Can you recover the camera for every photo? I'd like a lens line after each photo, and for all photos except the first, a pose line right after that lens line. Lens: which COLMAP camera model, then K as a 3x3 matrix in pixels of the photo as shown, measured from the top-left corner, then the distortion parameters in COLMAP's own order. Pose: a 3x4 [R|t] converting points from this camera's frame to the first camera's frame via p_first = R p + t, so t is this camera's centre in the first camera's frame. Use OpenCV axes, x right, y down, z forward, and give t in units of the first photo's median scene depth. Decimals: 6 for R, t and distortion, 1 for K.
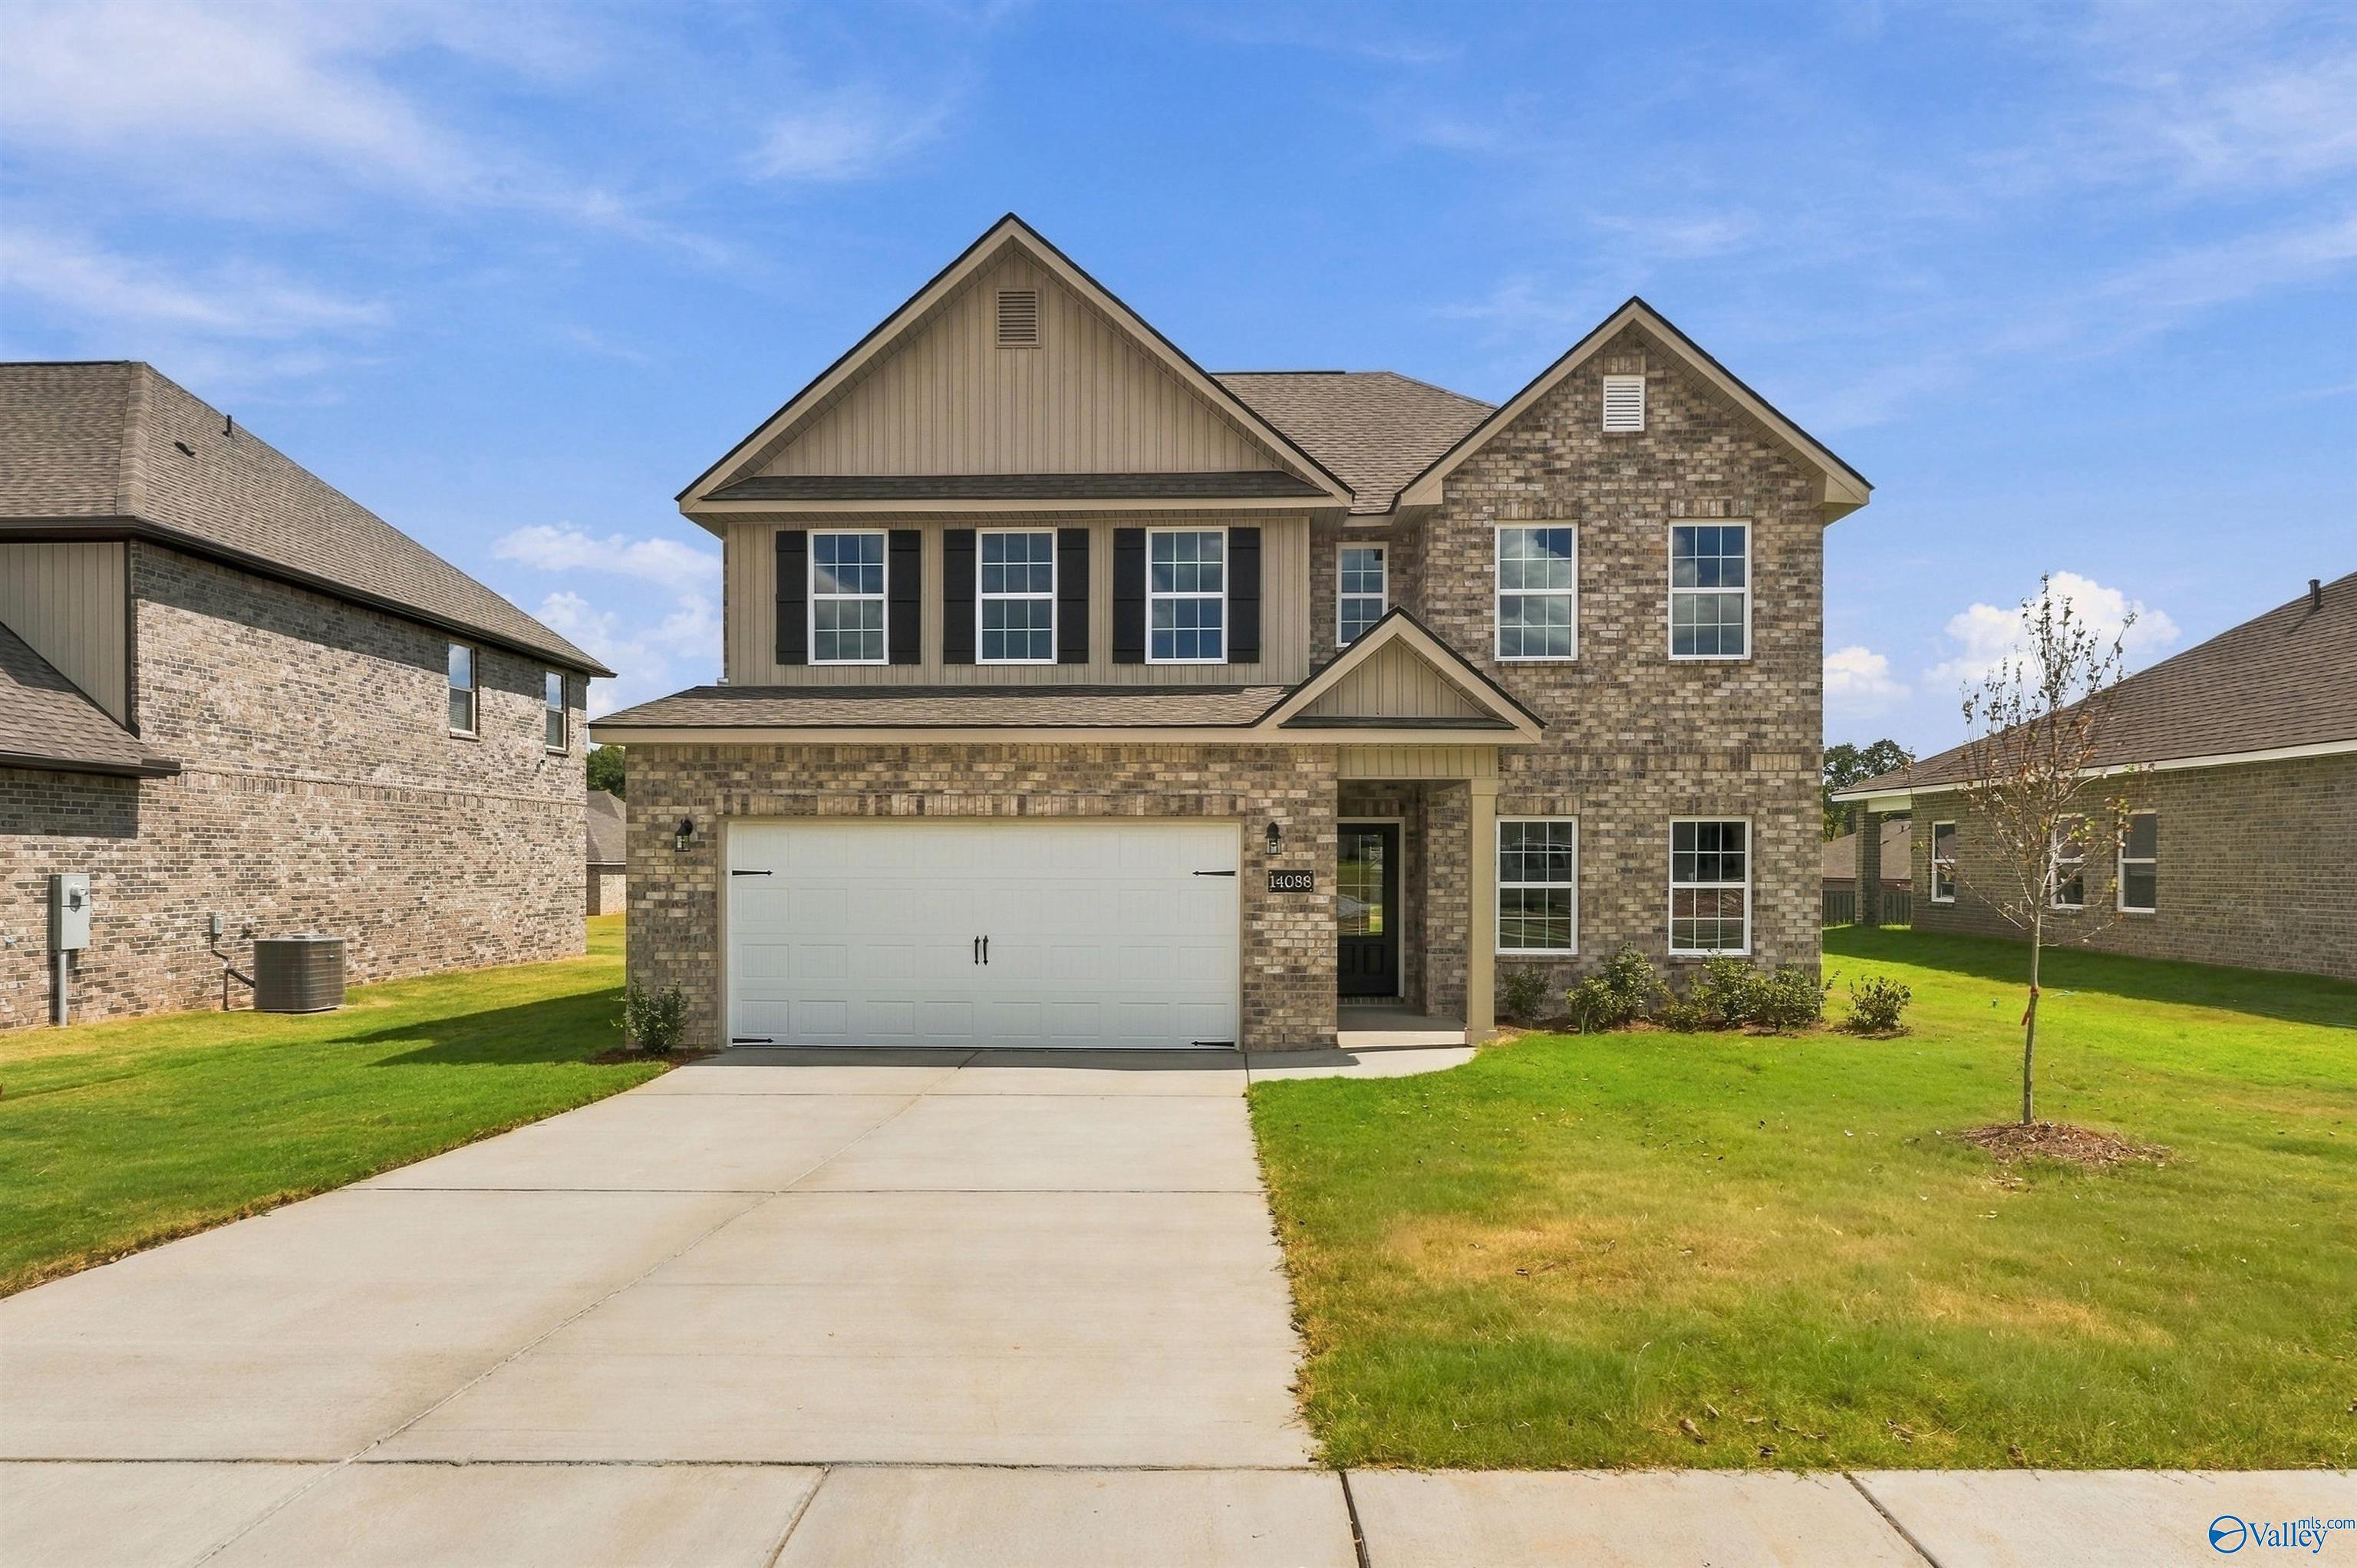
lens RADIAL K [[1354.0, 0, 1172.1], [0, 1354.0, 876.4], [0, 0, 1]] dist [-0.002556, -0.000699]
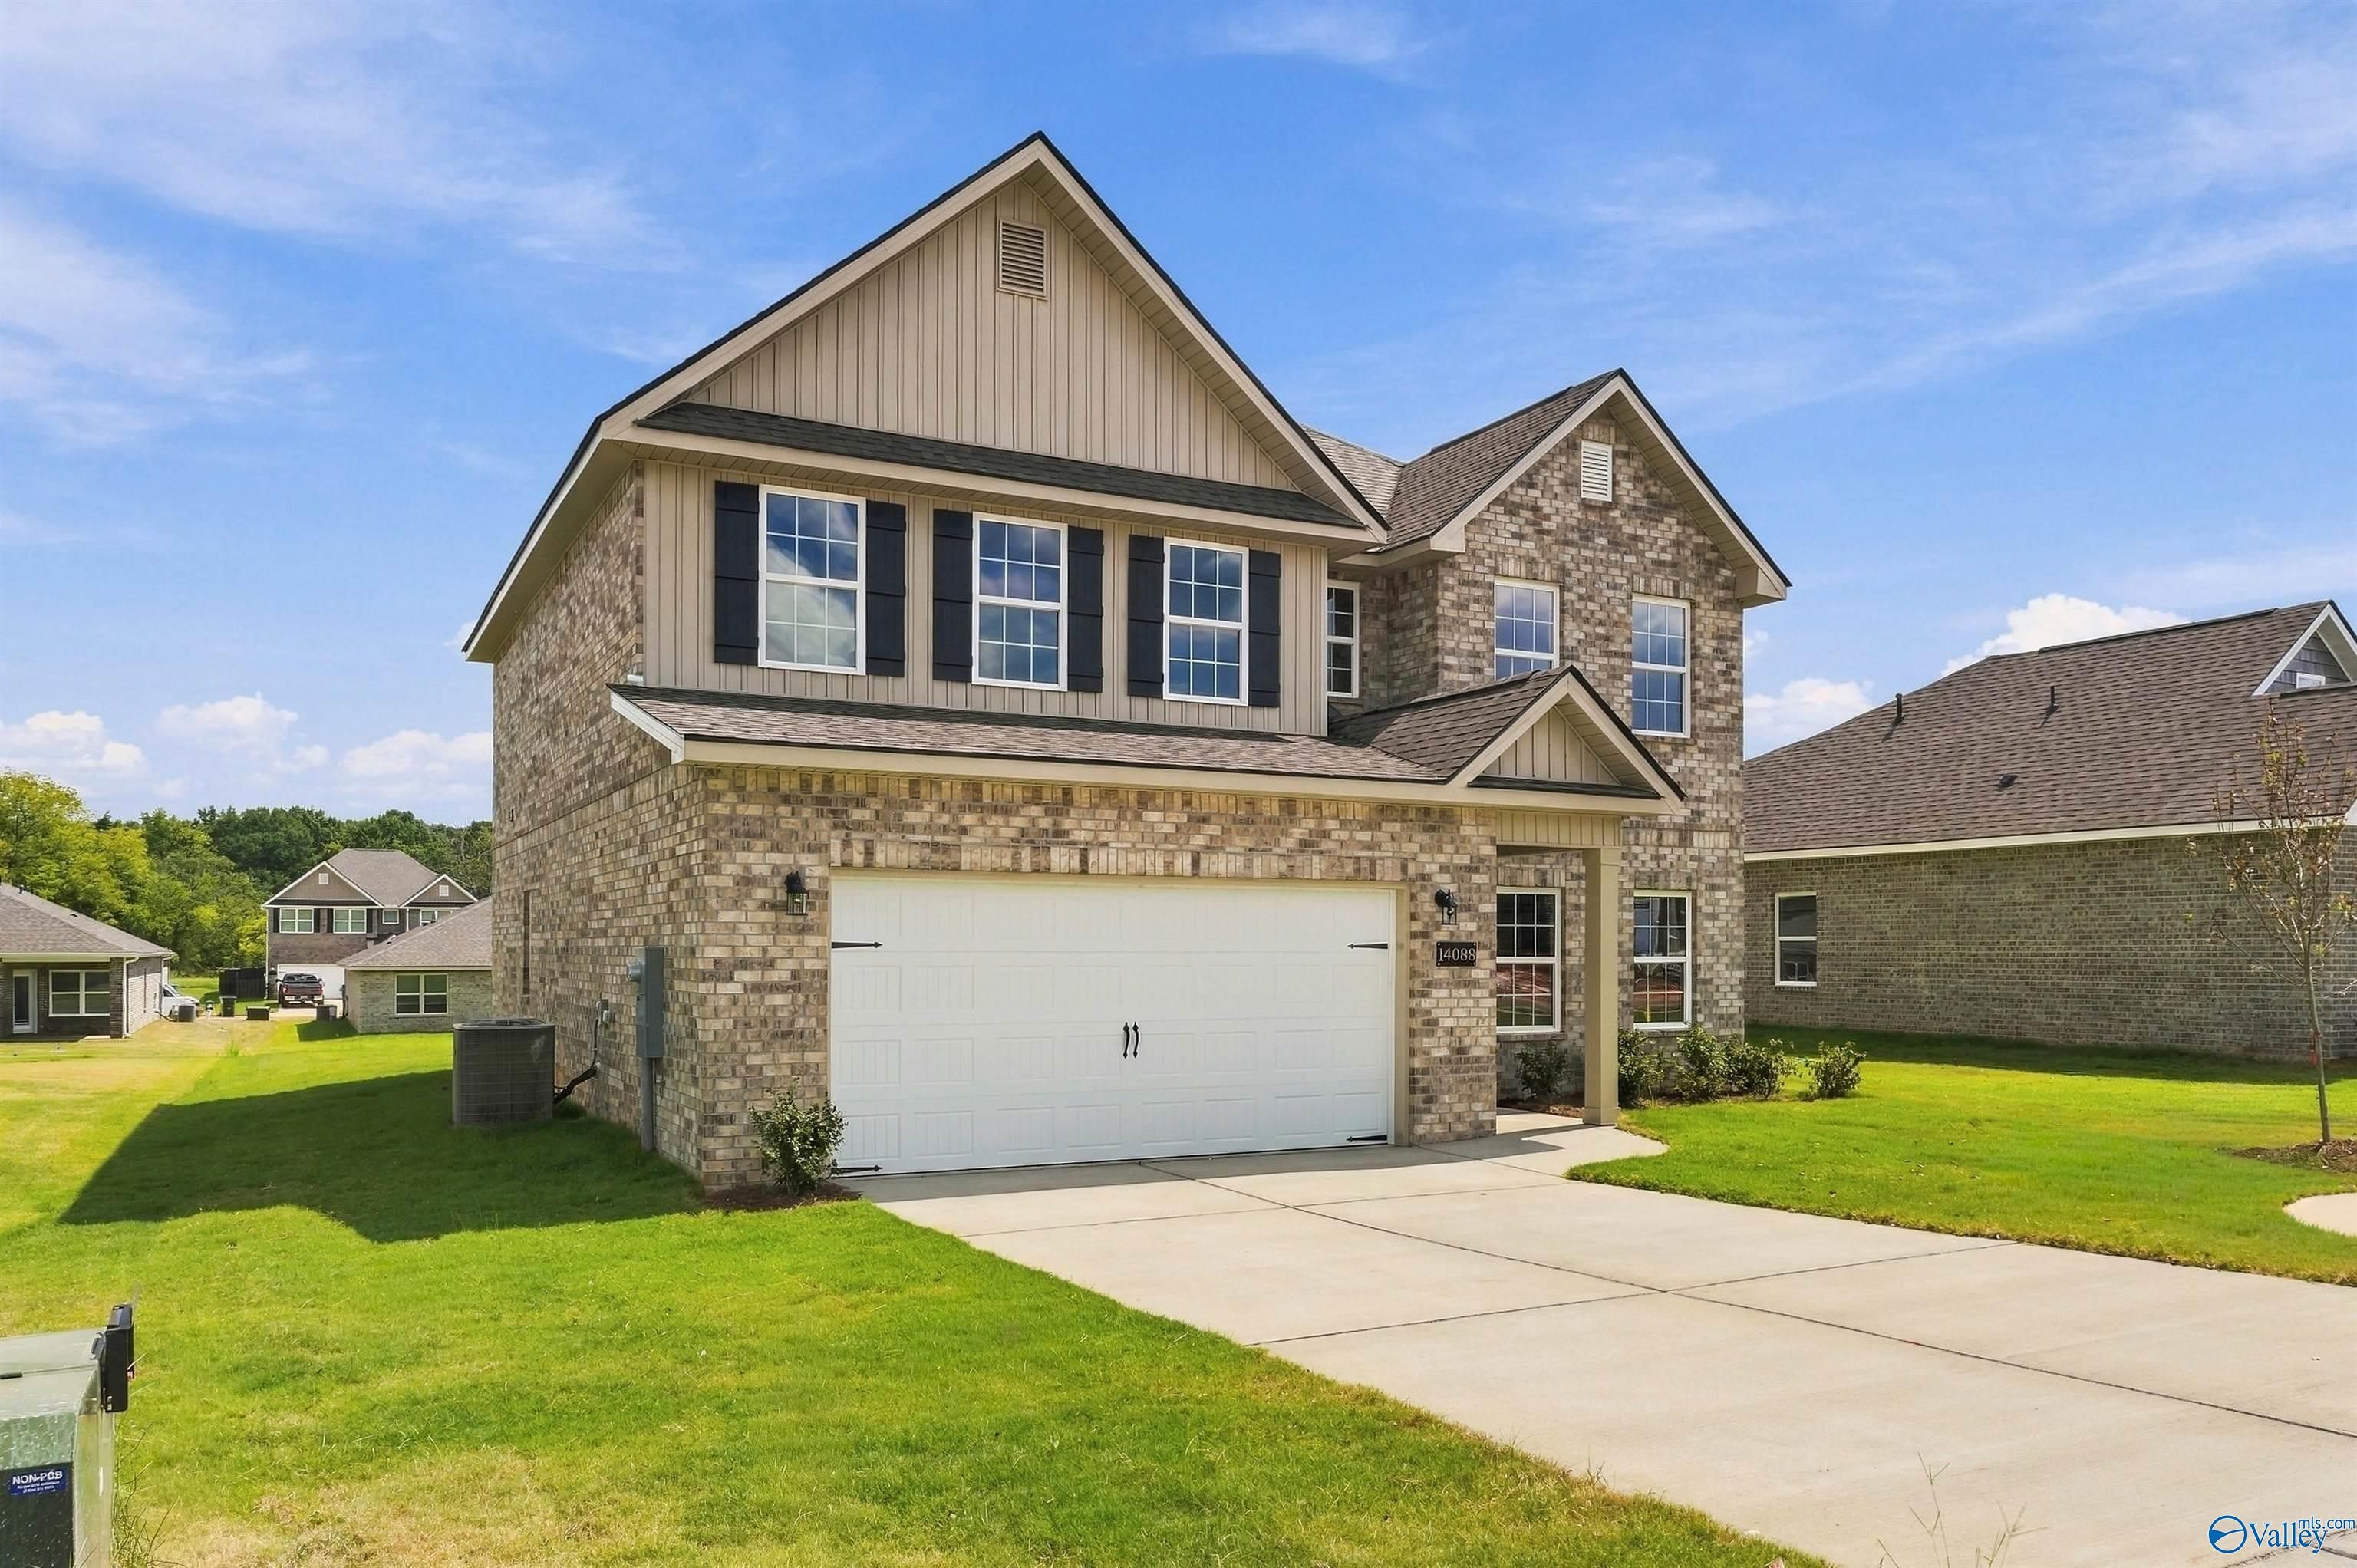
lens RADIAL K [[1668.6, 0, 1185.5], [0, 1668.6, 943.7], [0, 0, 1]] dist [-0.005573, -0.001785]
pose [[0.870099, 0.001386, 0.492874, -0.527737], [0.004209, 0.999939, -0.010243, 0.006051], [-0.492858, 0.010987, 0.870040, 0.093561]]
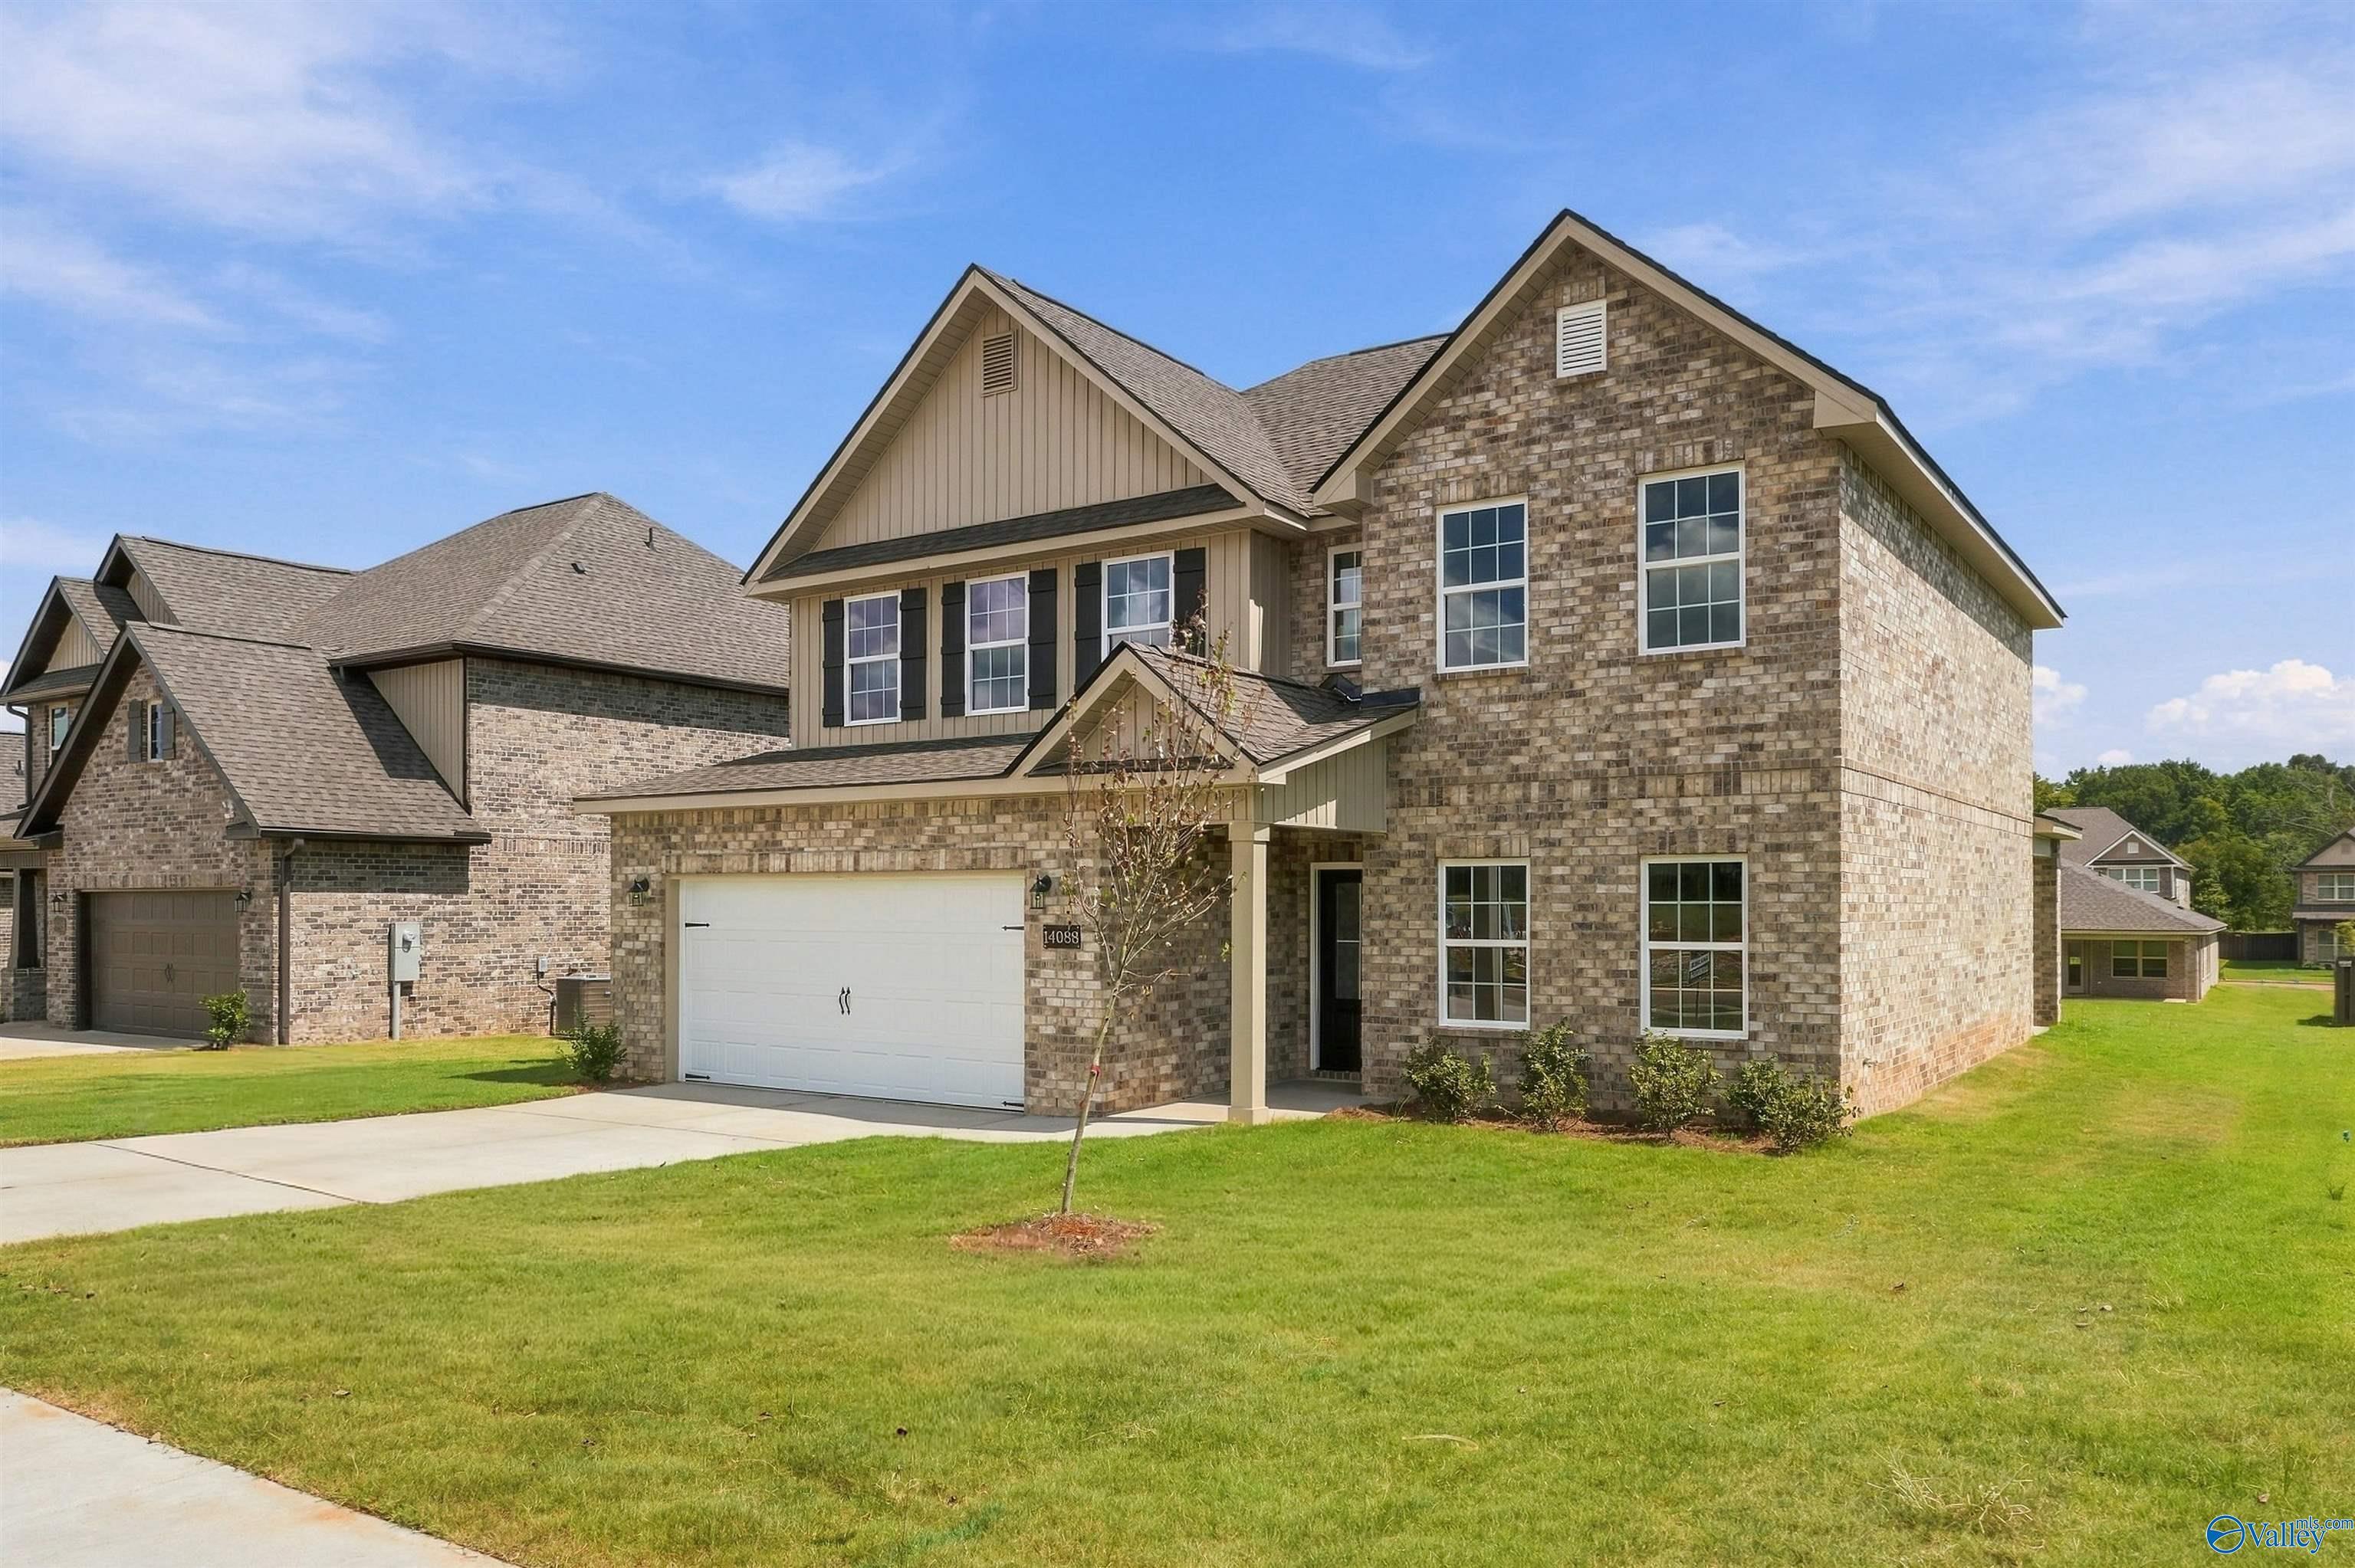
lens RADIAL K [[1685.5, 0, 1178.9], [0, 1685.5, 892.1], [0, 0, 1]] dist [-0.004330, -0.000768]
pose [[0.842049, -0.005951, -0.539368, 0.669592], [-0.003240, 0.999865, -0.016088, -0.007647], [0.539391, 0.015295, 0.841916, 0.042486]]
